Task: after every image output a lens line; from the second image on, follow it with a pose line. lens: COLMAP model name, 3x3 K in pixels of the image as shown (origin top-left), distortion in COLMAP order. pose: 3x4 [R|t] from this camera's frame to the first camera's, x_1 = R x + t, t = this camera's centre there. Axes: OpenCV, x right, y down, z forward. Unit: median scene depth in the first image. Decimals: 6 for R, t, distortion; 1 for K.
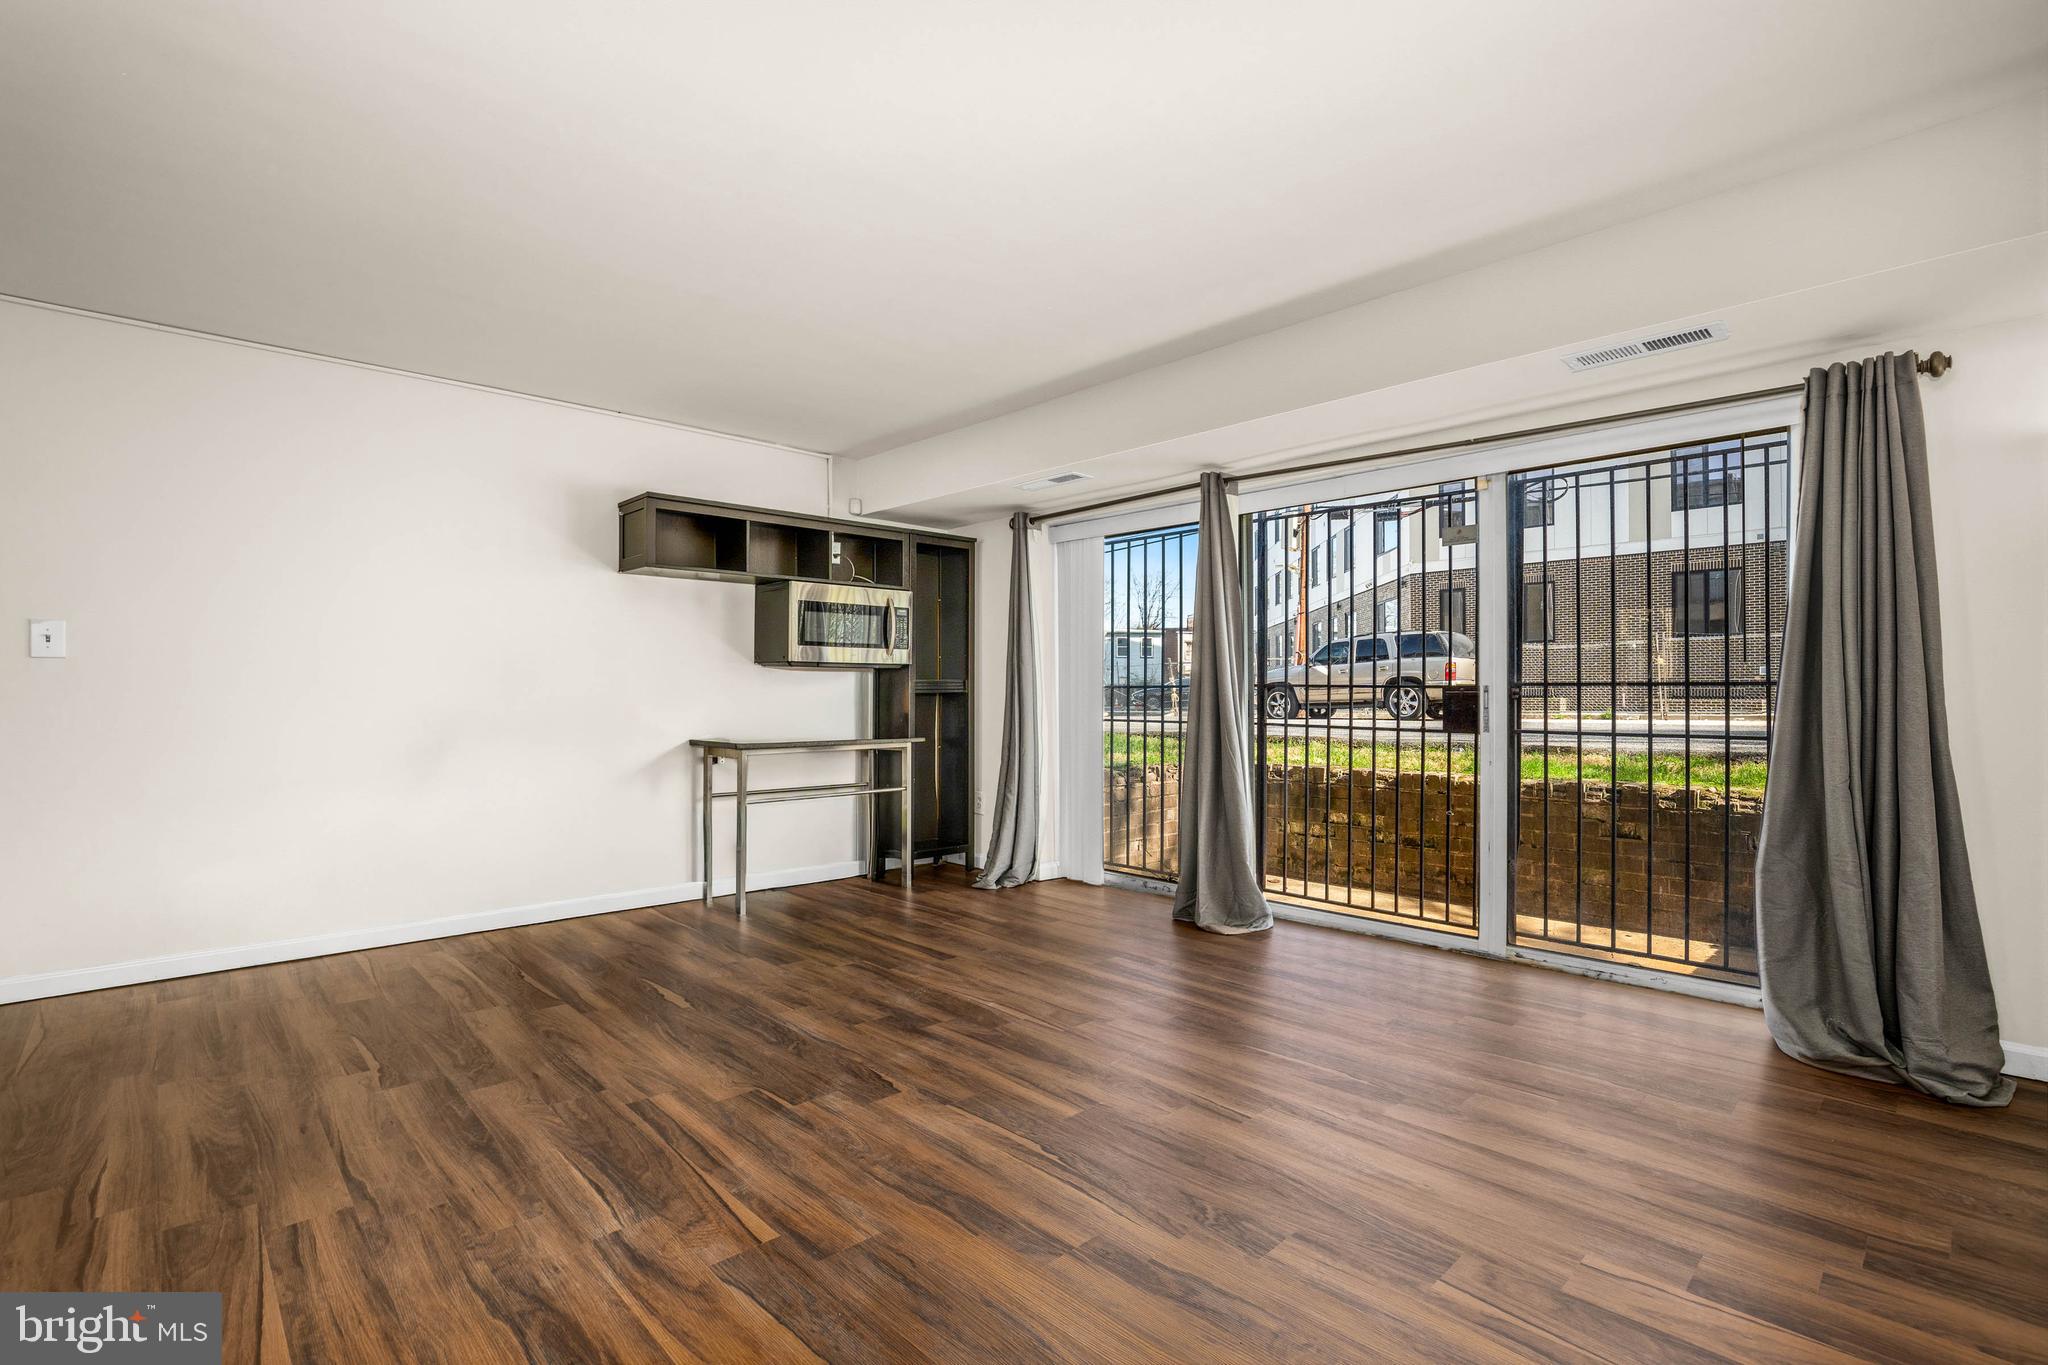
lens RADIAL K [[957.4, 0, 1024.0], [0, 957.4, 682.5], [0, 0, 1]] dist [-0.023010, 0.000519]
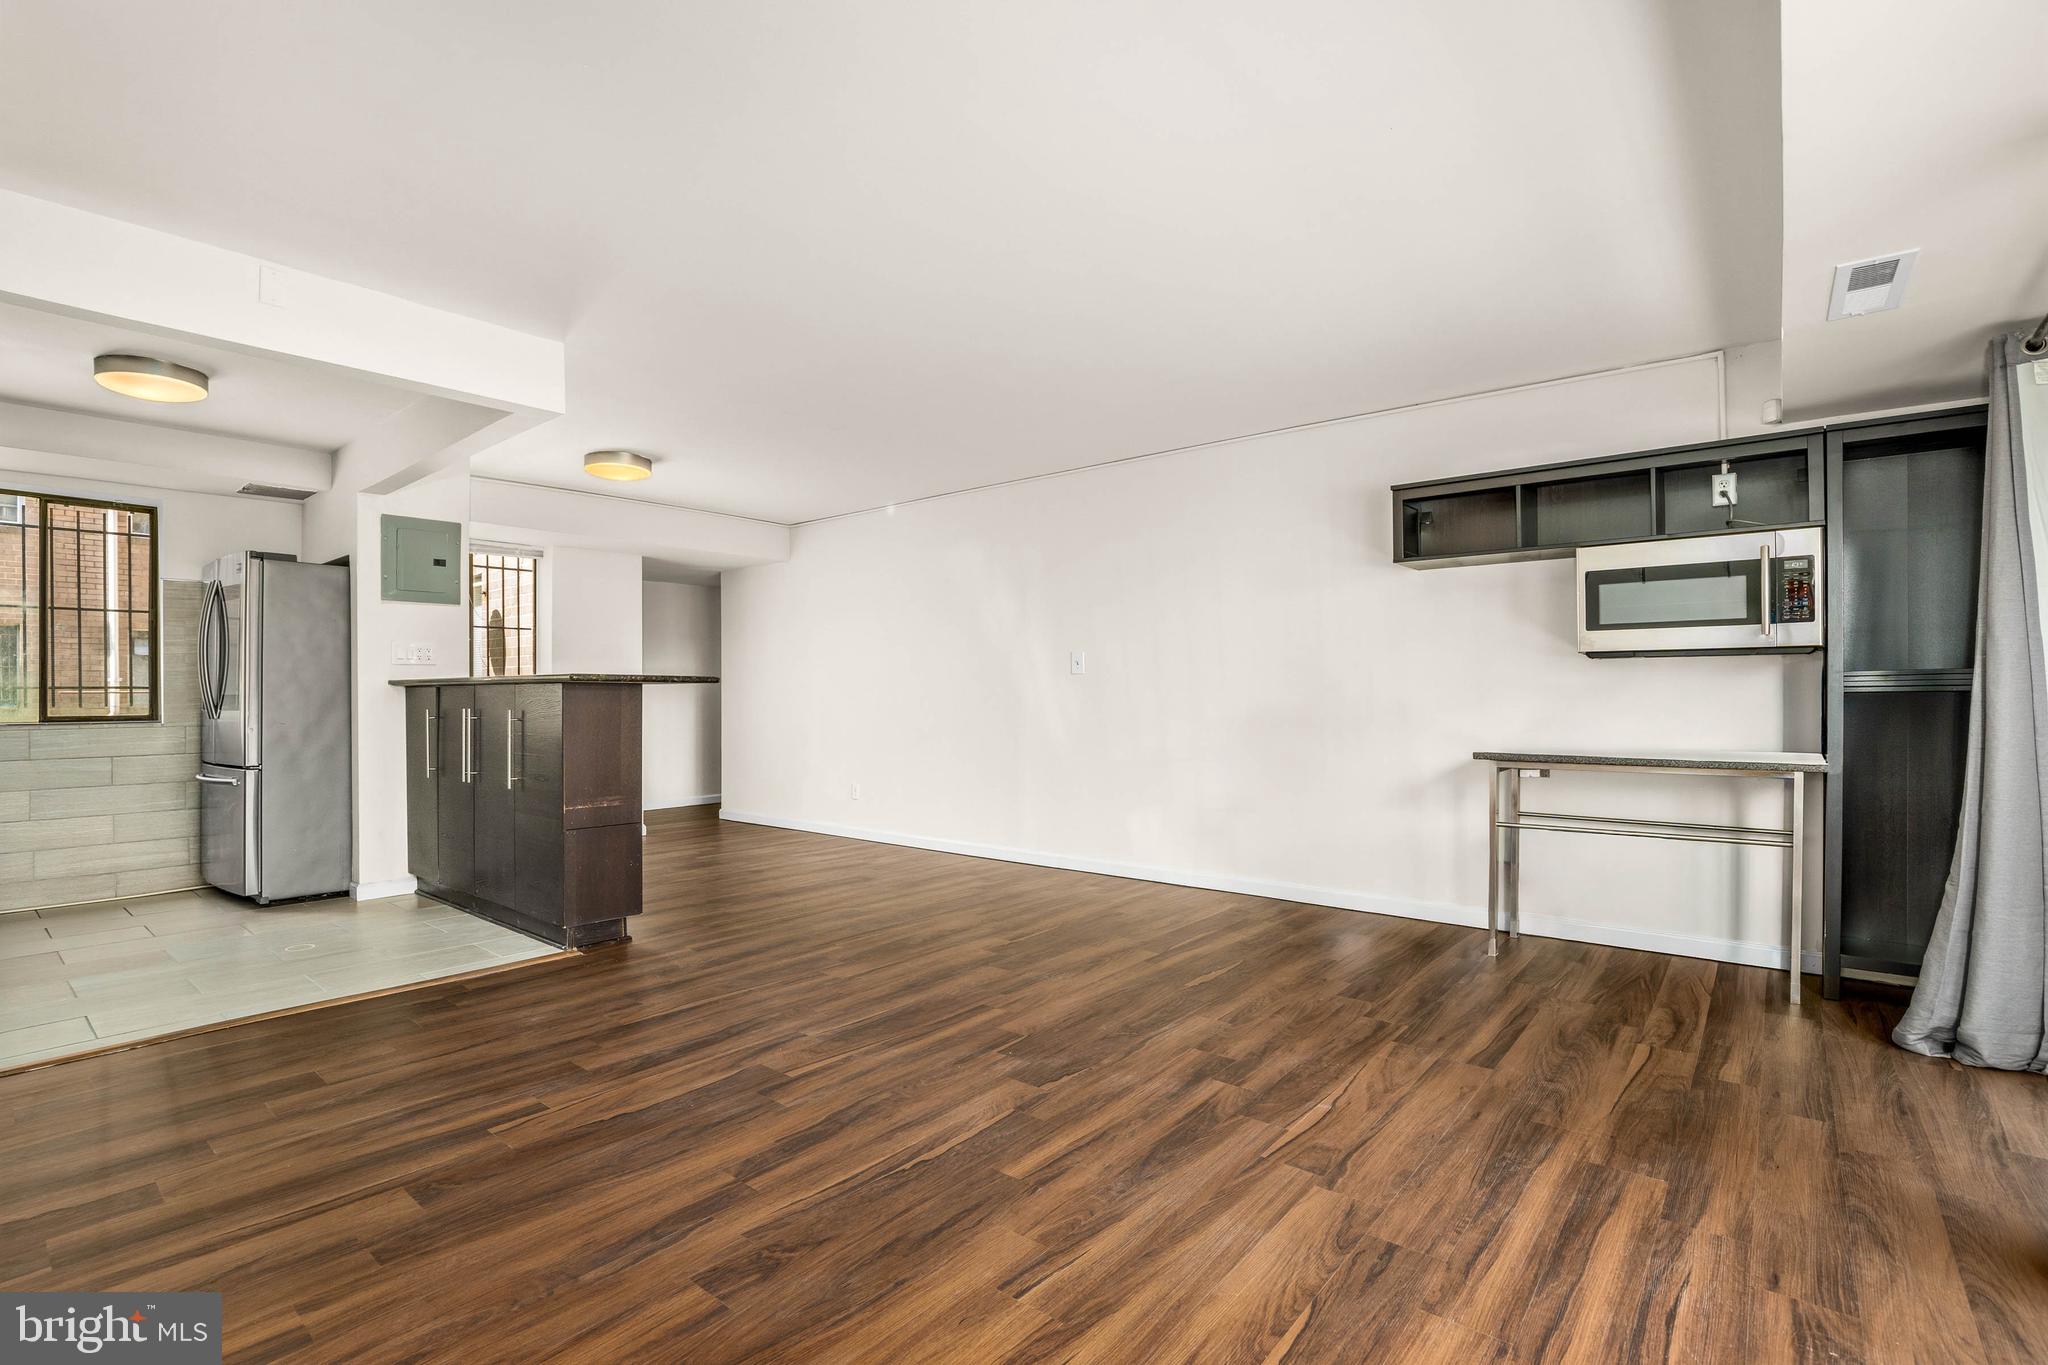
lens RADIAL K [[957.4, 0, 1024.0], [0, 957.4, 682.5], [0, 0, 1]] dist [-0.023010, 0.000519]
pose [[0.105273, -0.016609, -0.994305, 0.734946], [0.014011, 0.999786, -0.015217, 0.011599], [0.994345, -0.012329, 0.105483, 0.732252]]
